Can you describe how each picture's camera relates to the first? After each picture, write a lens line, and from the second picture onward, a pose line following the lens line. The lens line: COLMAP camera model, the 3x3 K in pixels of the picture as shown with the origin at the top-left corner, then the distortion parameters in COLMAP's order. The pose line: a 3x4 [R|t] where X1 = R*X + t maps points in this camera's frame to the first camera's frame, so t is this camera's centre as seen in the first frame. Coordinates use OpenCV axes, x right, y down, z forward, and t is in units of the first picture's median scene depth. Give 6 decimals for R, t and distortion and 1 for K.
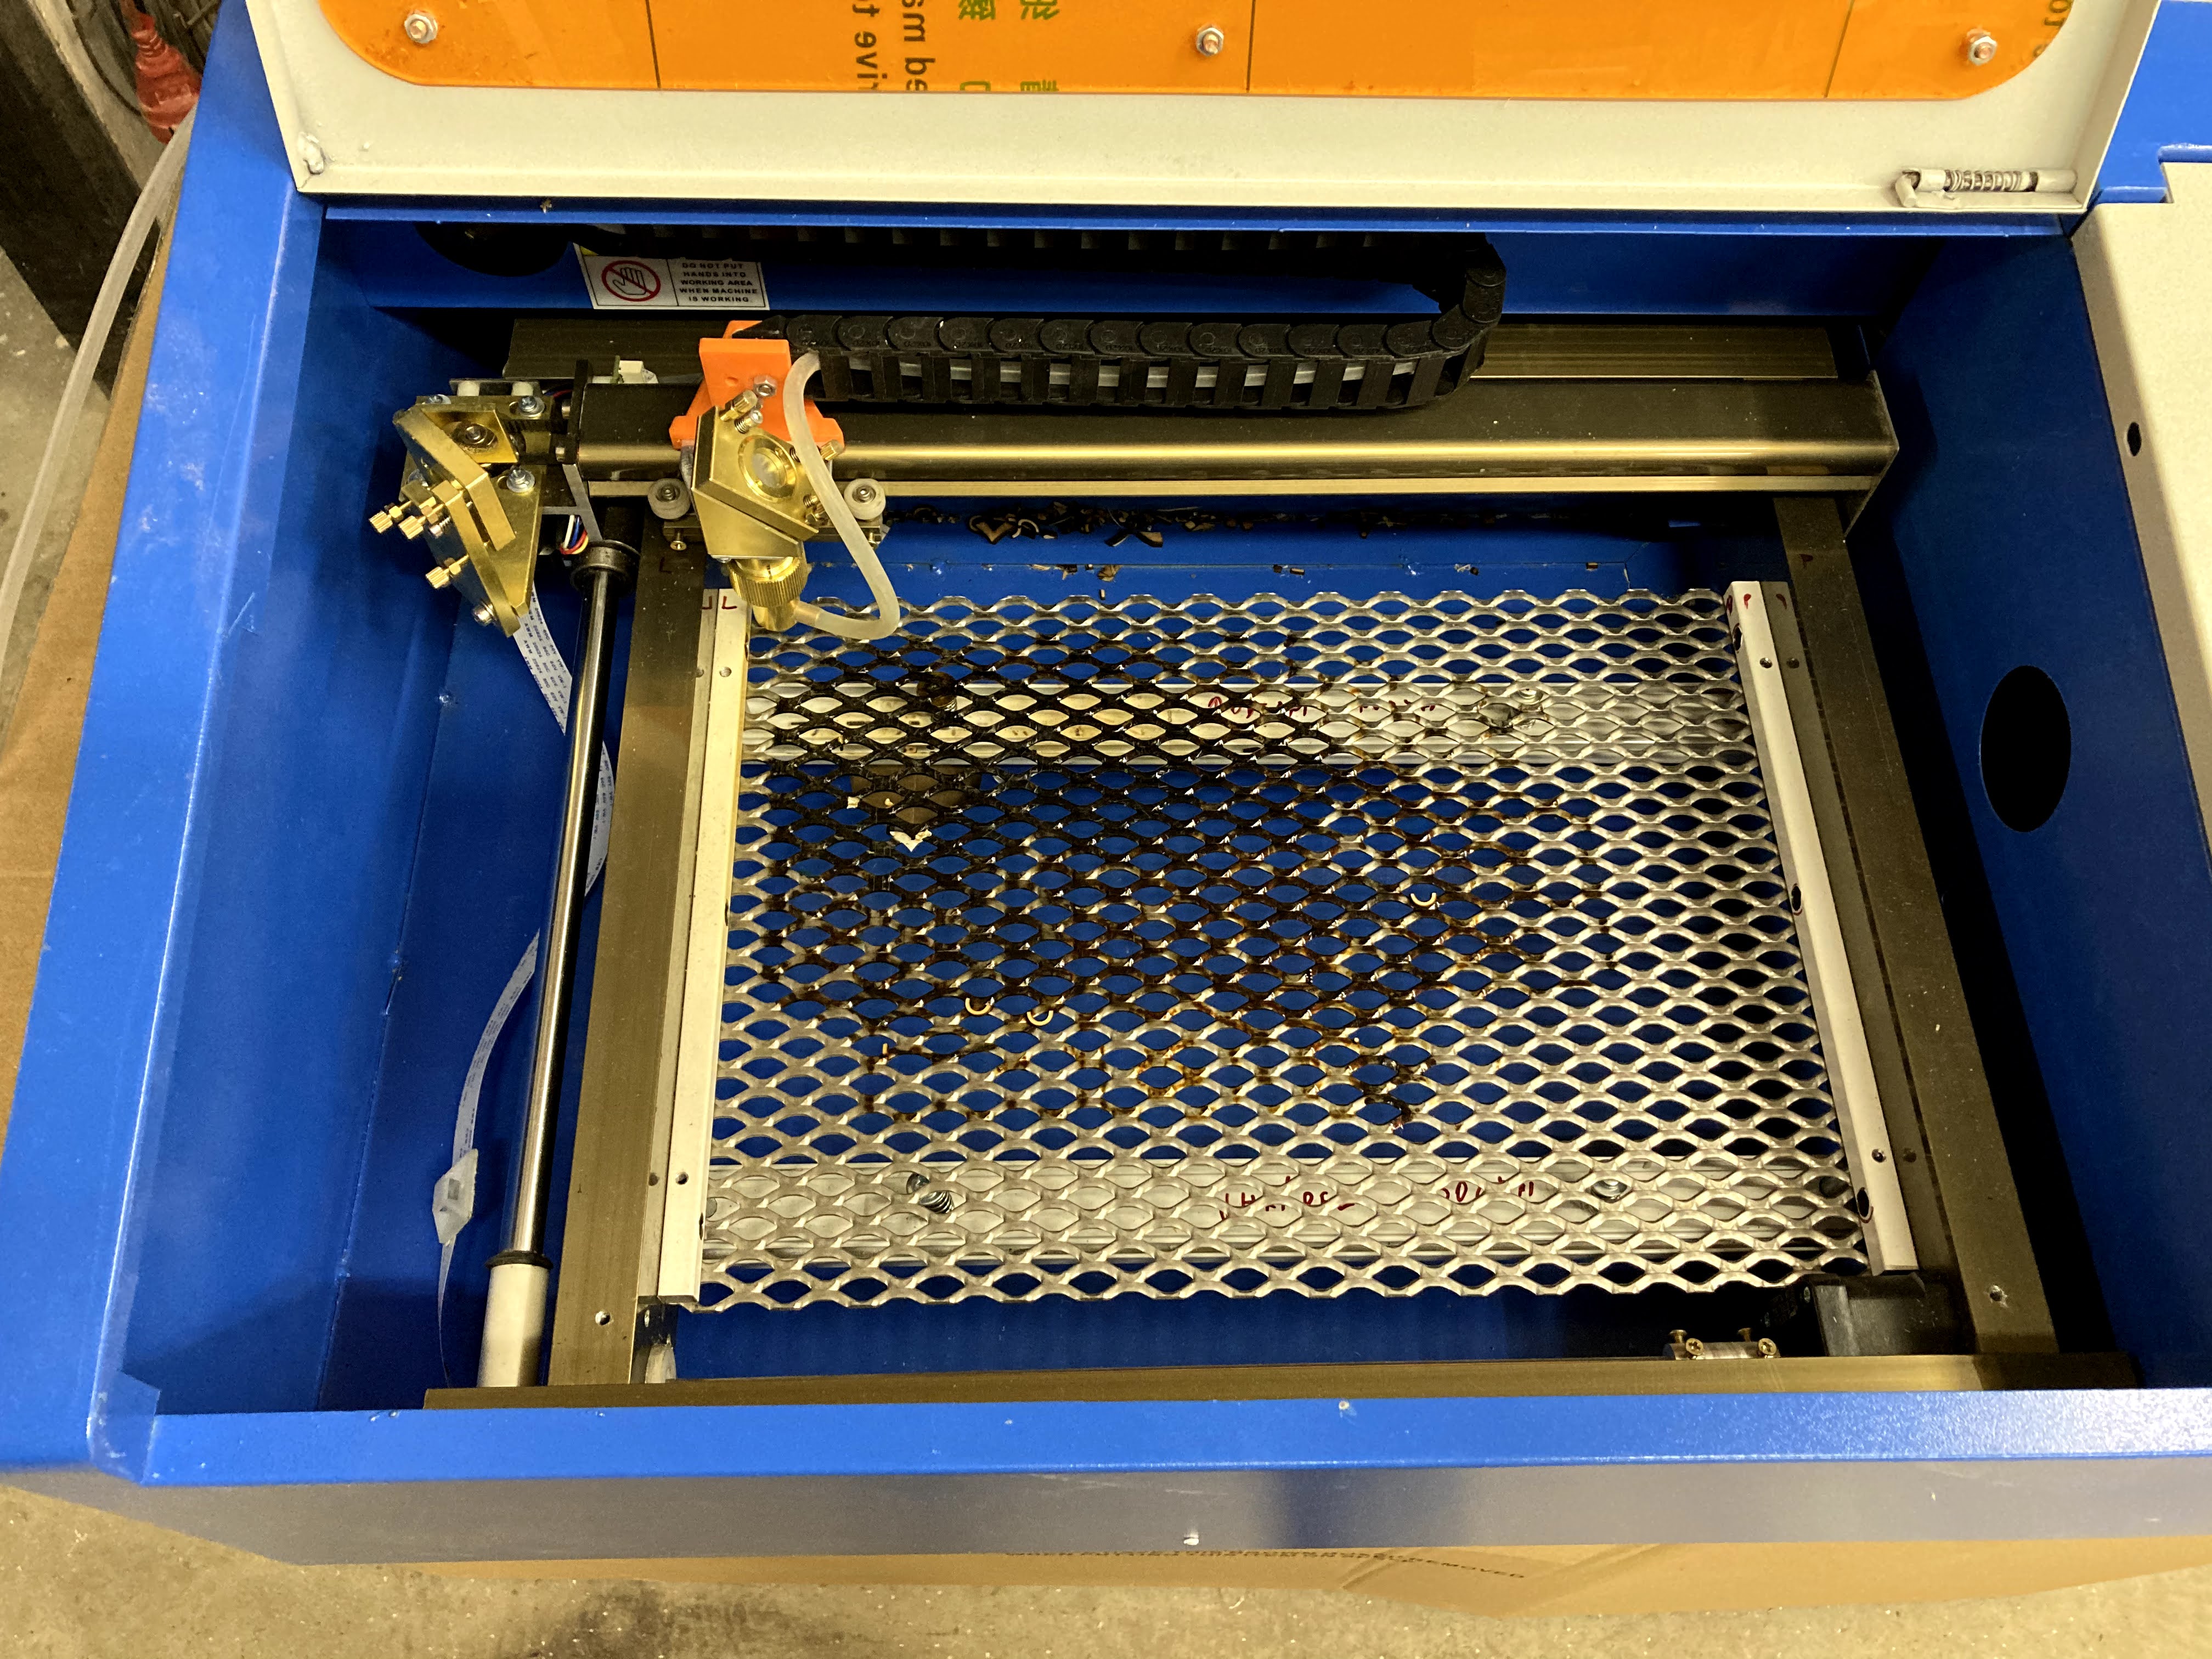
lens RADIAL K [[1785.3, 0, 1096.9], [0, 1785.3, 838.0], [0, 0, 1]] dist [0.080085, -0.170794]
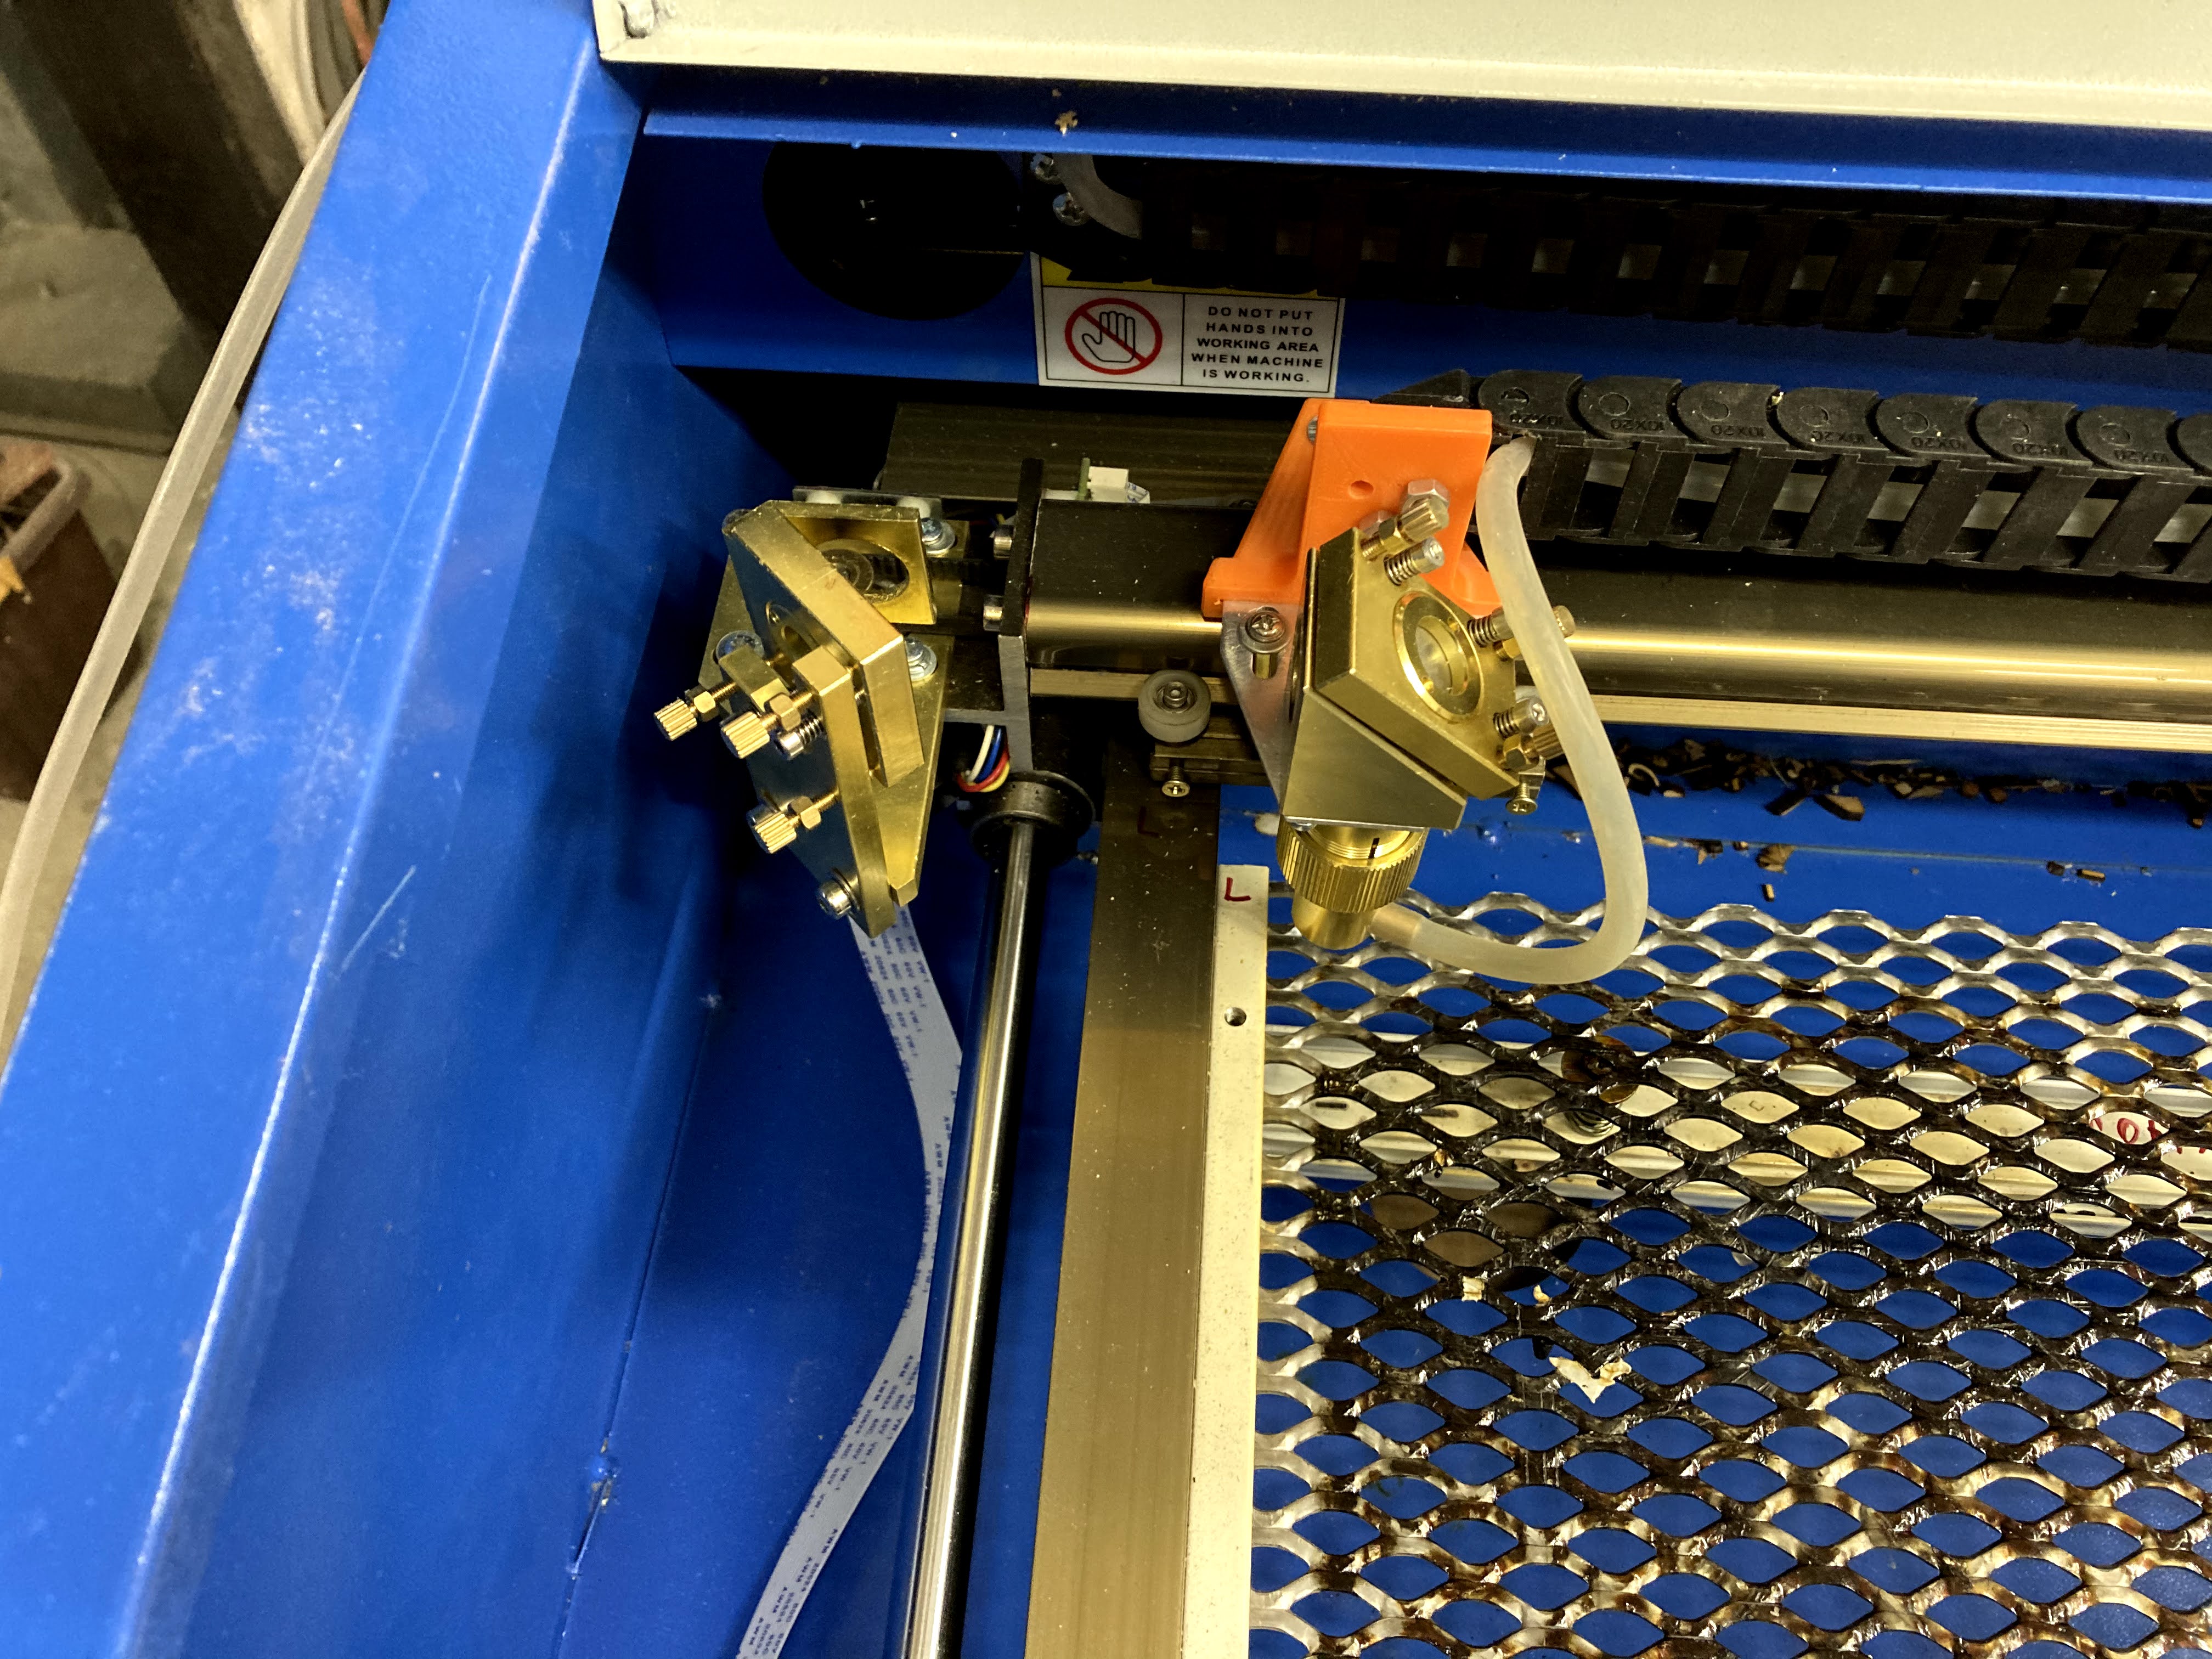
lens RADIAL K [[1844.5, 0, 1104.3], [0, 1844.5, 822.3], [0, 0, 1]] dist [0.010060, -0.020847]
pose [[0.993293, 0.059168, -0.099335, -0.200434], [-0.071663, 0.989266, -0.127345, -0.079224], [0.090734, 0.133609, 0.986872, 0.444093]]
